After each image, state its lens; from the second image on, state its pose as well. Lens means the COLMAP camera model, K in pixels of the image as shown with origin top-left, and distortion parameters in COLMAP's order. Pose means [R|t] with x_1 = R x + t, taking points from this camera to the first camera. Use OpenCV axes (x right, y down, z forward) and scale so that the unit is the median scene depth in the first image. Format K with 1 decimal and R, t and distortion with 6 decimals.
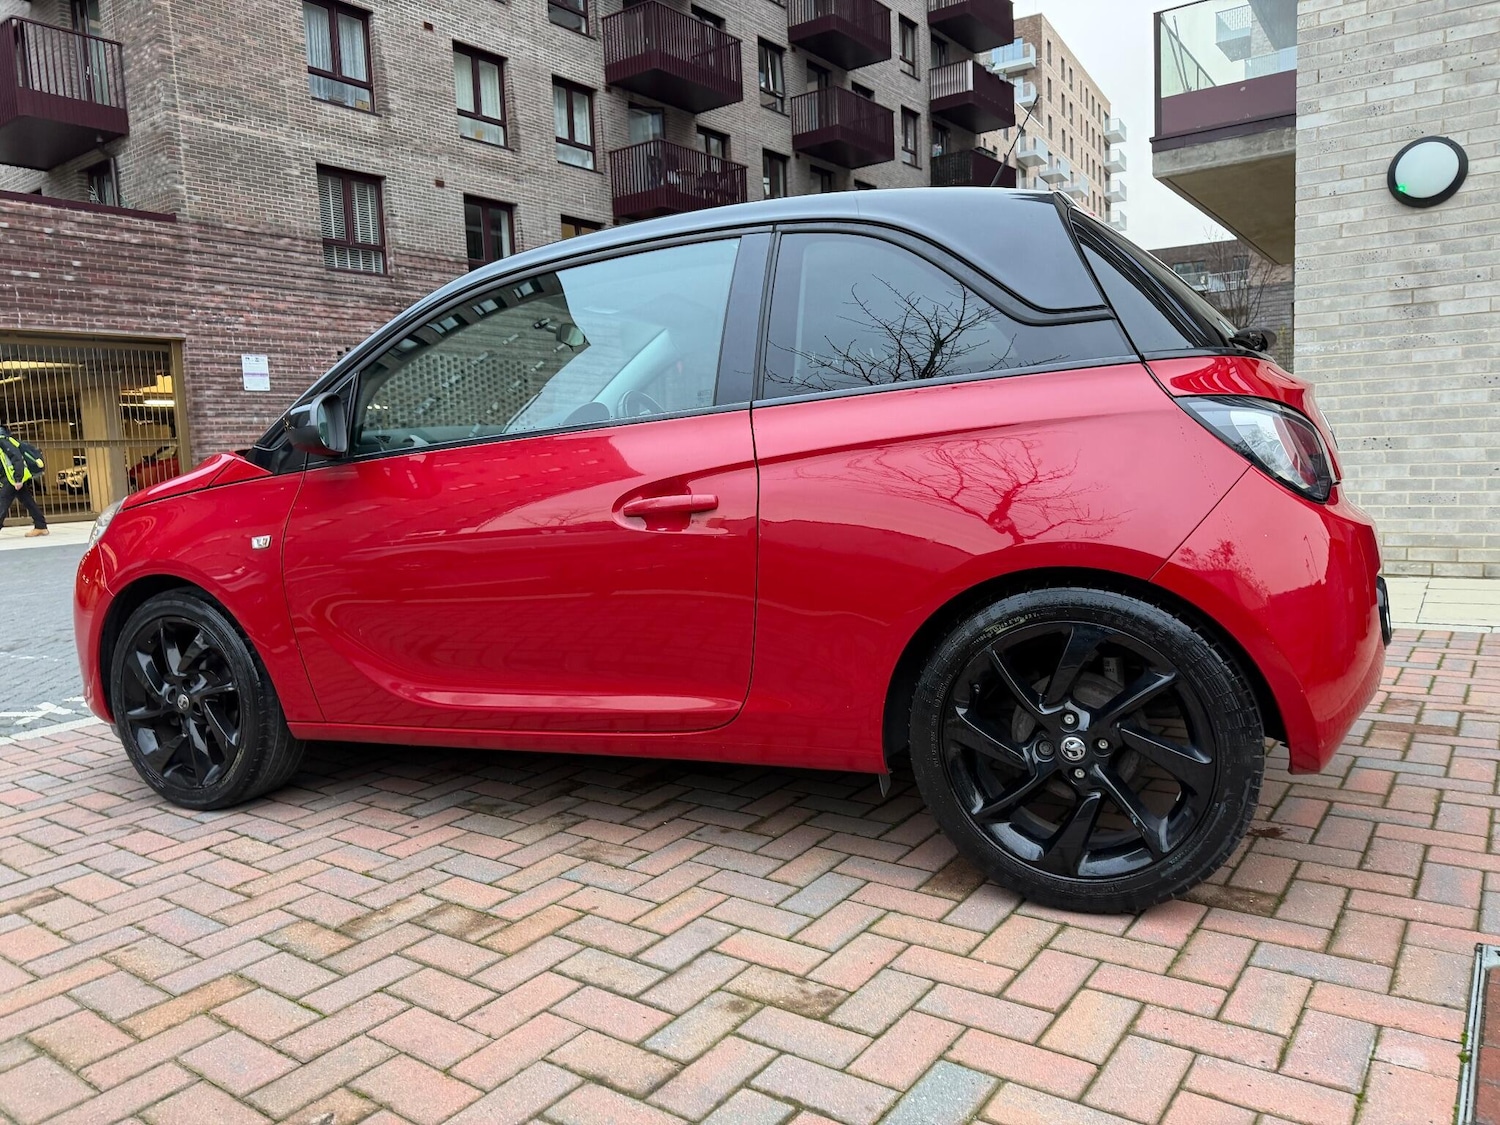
lens RADIAL K [[1064.1, 0, 740.7], [0, 1064.1, 540.6], [0, 0, 1]] dist [0.017538, -0.020021]
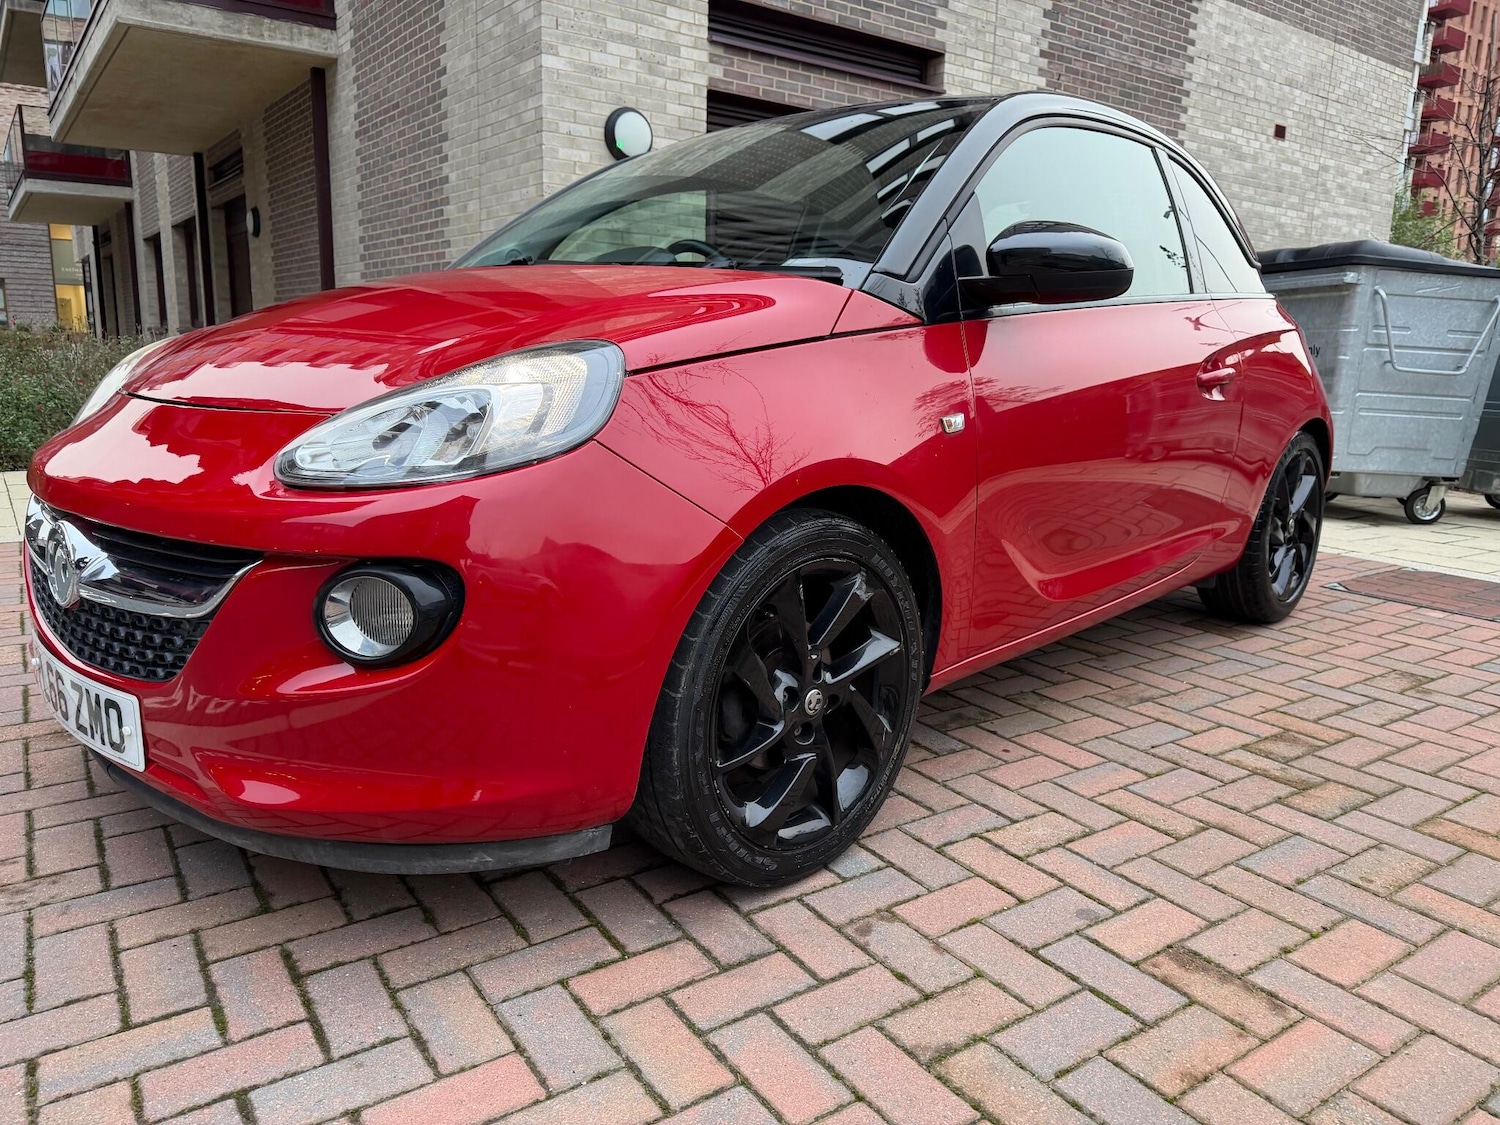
lens RADIAL K [[1064.1, 0, 752.7], [0, 1064.1, 558.8], [0, 0, 1]] dist [0.017538, -0.020021]
pose [[0.330214, -0.132864, 0.934508, -1.229187], [0.039826, 0.991123, 0.126841, -0.005213], [-0.943066, -0.004667, 0.332574, 0.960612]]
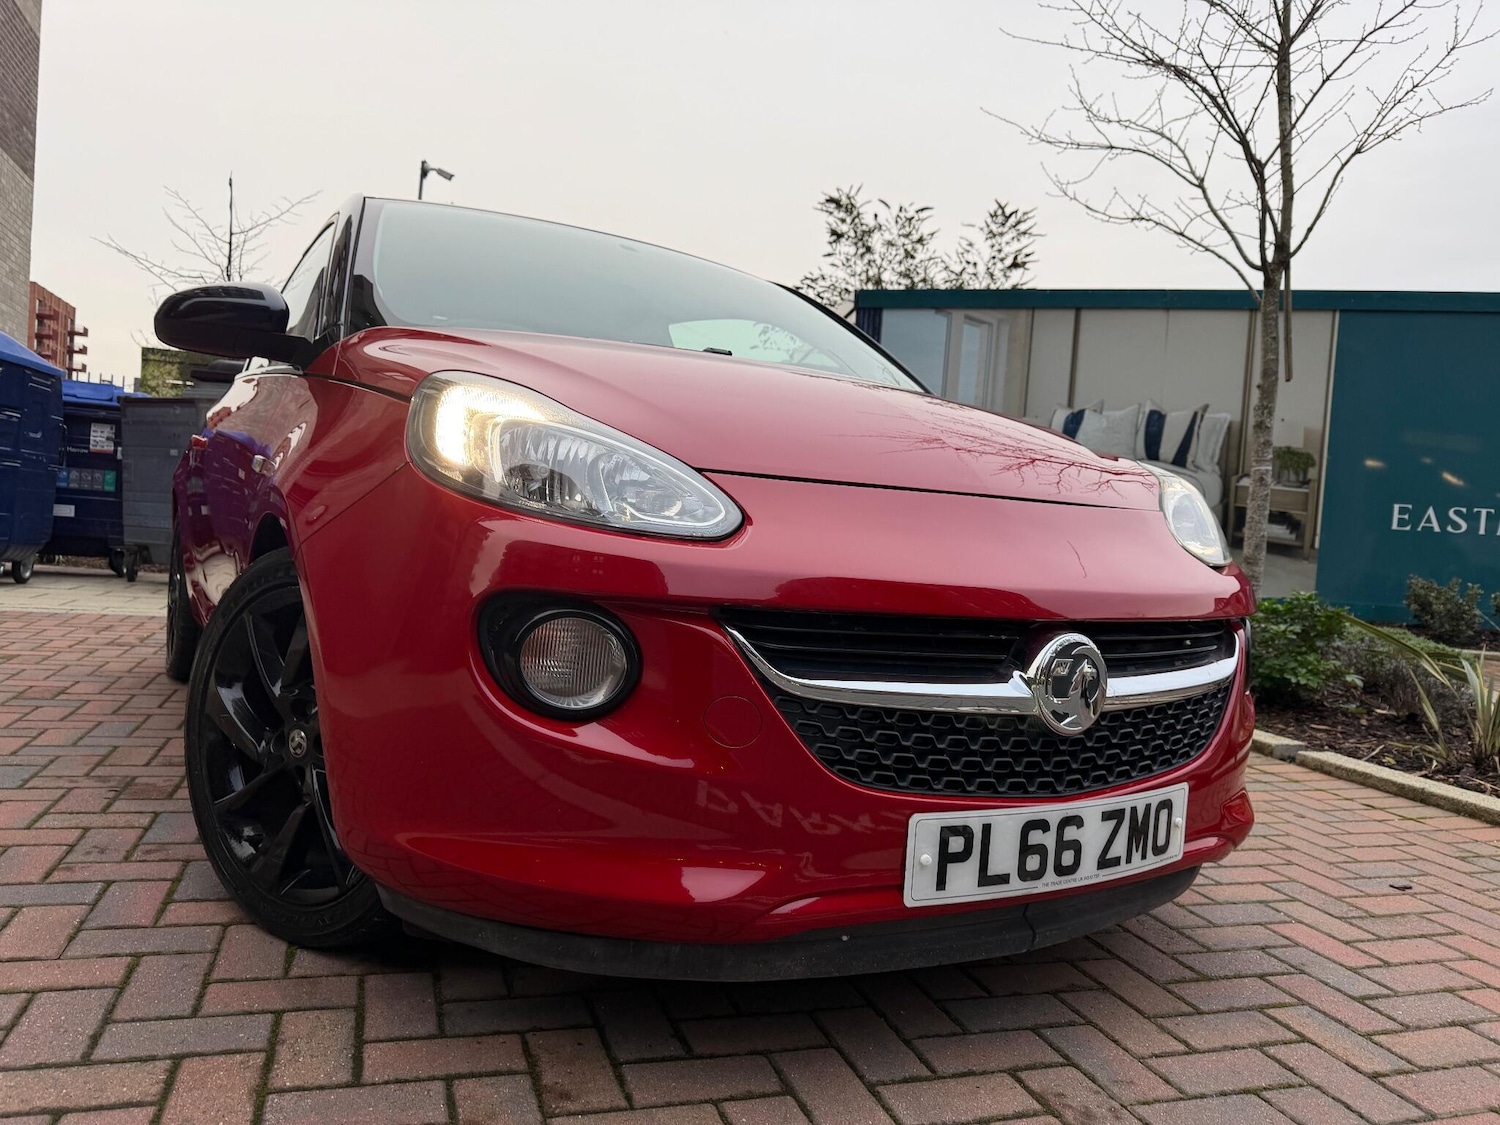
lens RADIAL K [[1064.1, 0, 741.1], [0, 1064.1, 571.5], [0, 0, 1]] dist [0.017538, -0.020021]
pose [[-0.820348, -0.035264, 0.570776, -0.935745], [0.016232, 0.996259, 0.084880, -0.042616], [-0.571634, 0.078896, -0.816707, 2.106158]]
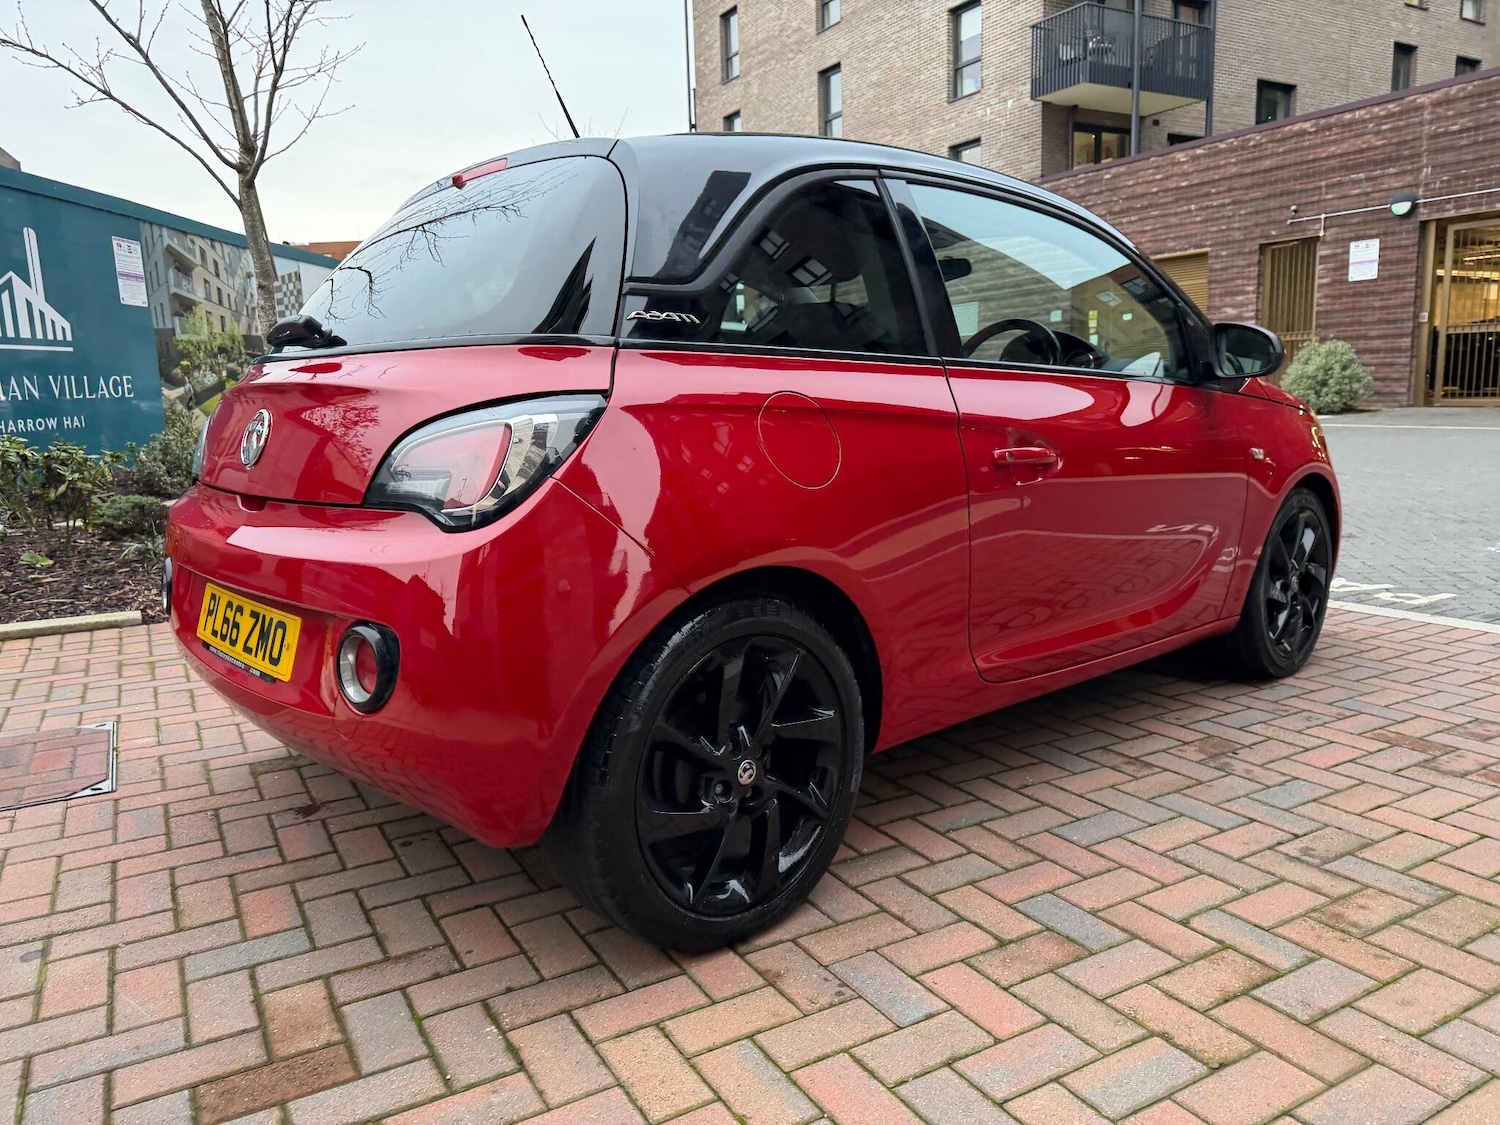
lens RADIAL K [[1064.1, 0, 746.7], [0, 1064.1, 576.0], [0, 0, 1]] dist [0.017538, -0.020021]
pose [[-0.393825, 0.218669, -0.892796, 1.113361], [-0.030815, 0.967604, 0.250584, -0.211037], [0.918669, 0.126198, -0.374329, 1.613678]]
